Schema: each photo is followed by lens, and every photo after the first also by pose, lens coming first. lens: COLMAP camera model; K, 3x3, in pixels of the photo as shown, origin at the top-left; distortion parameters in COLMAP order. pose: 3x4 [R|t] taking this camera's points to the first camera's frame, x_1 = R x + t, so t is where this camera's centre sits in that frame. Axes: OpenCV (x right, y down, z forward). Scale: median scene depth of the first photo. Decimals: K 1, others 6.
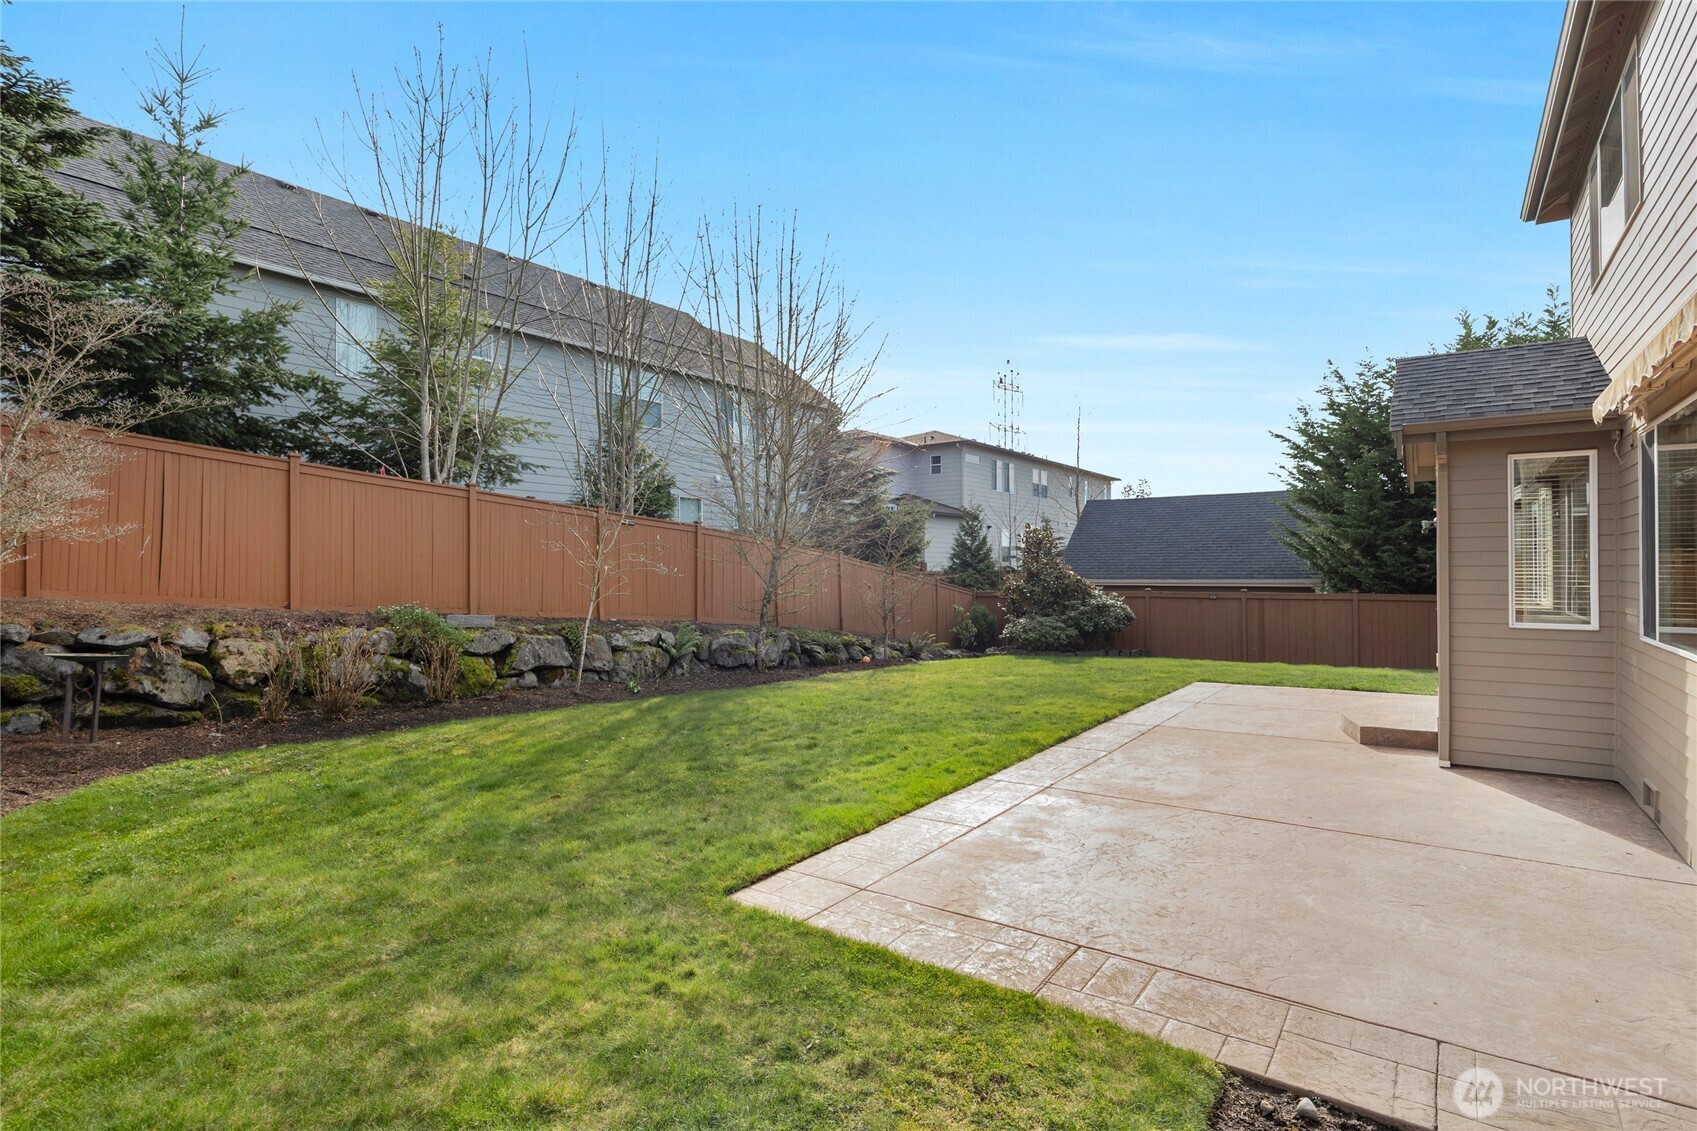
lens RADIAL K [[850.7, 0, 848.5], [0, 850.7, 565.5], [0, 0, 1]] dist [0.000200, -0.000147]
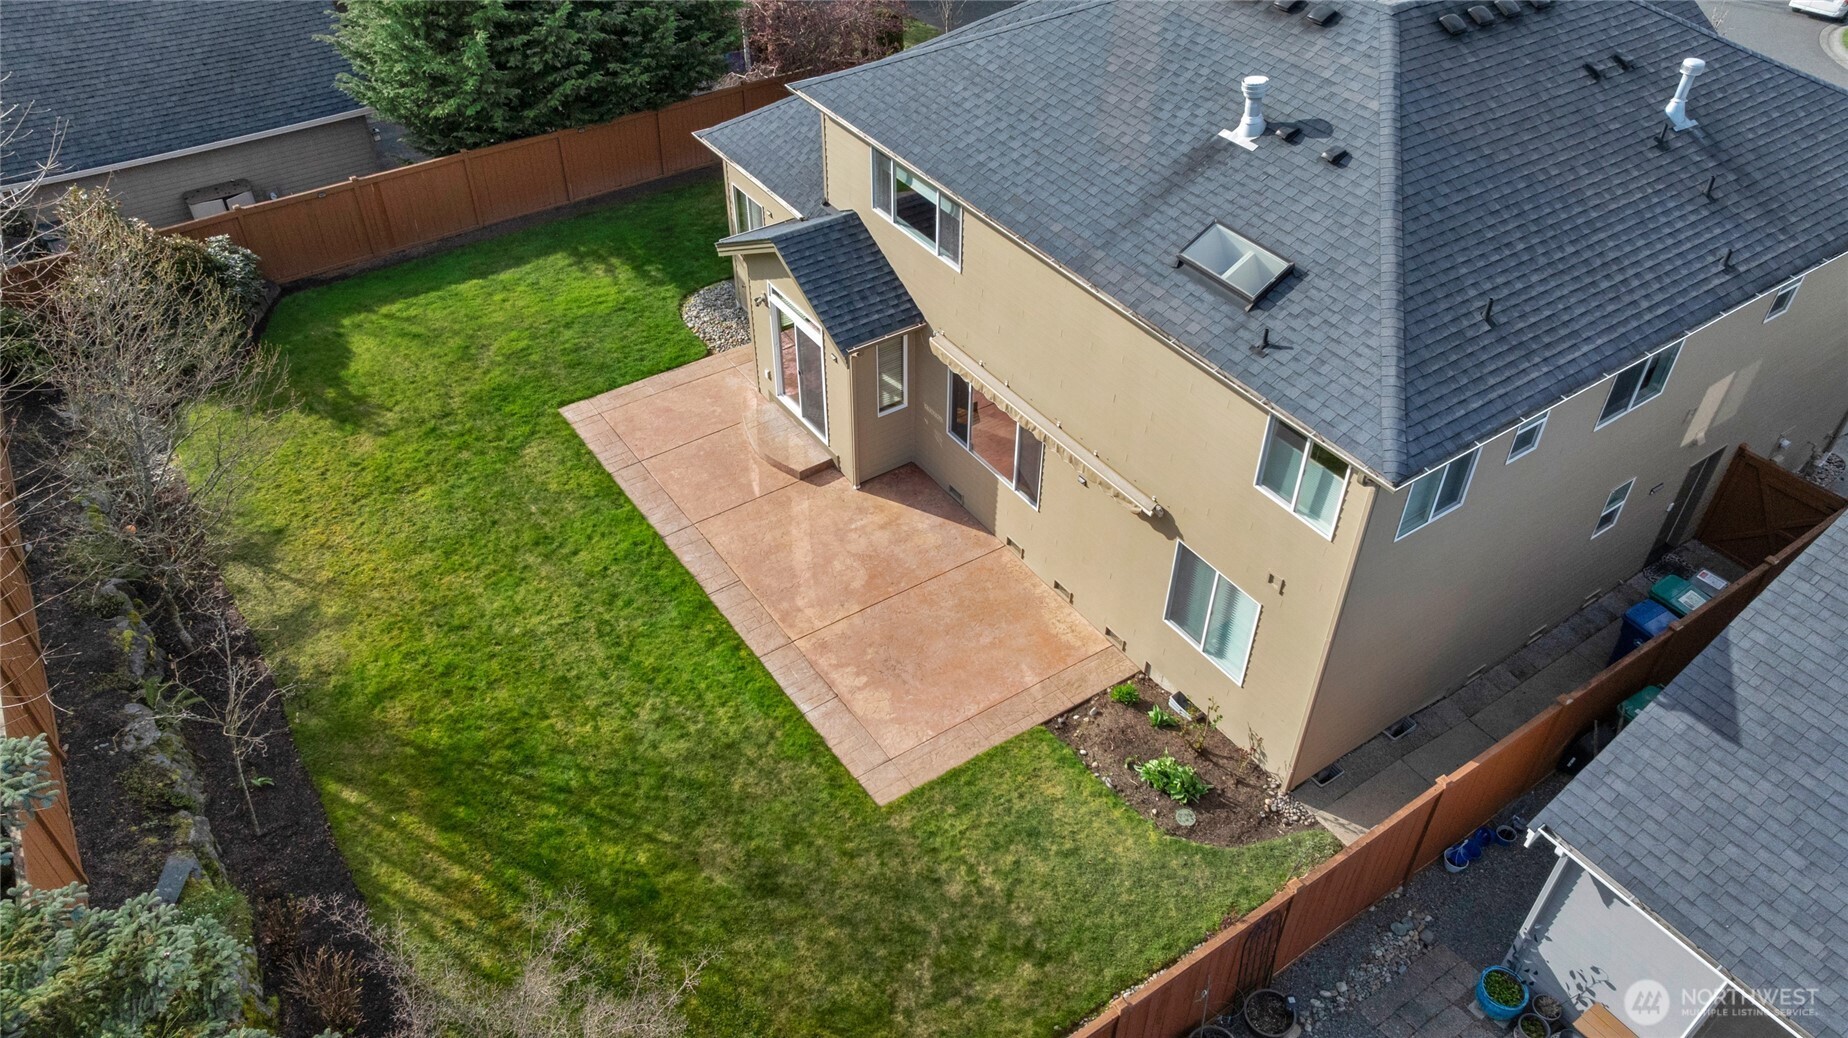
lens RADIAL K [[1298.1, 0, 924.0], [0, 1298.1, 519.0], [0, 0, 1]] dist [-0.029064, -0.001093]
pose [[0.348709, -0.598631, 0.721140, -2.293421], [-0.006402, 0.767897, 0.640541, -2.598286], [-0.937209, -0.227979, 0.263940, 0.124895]]
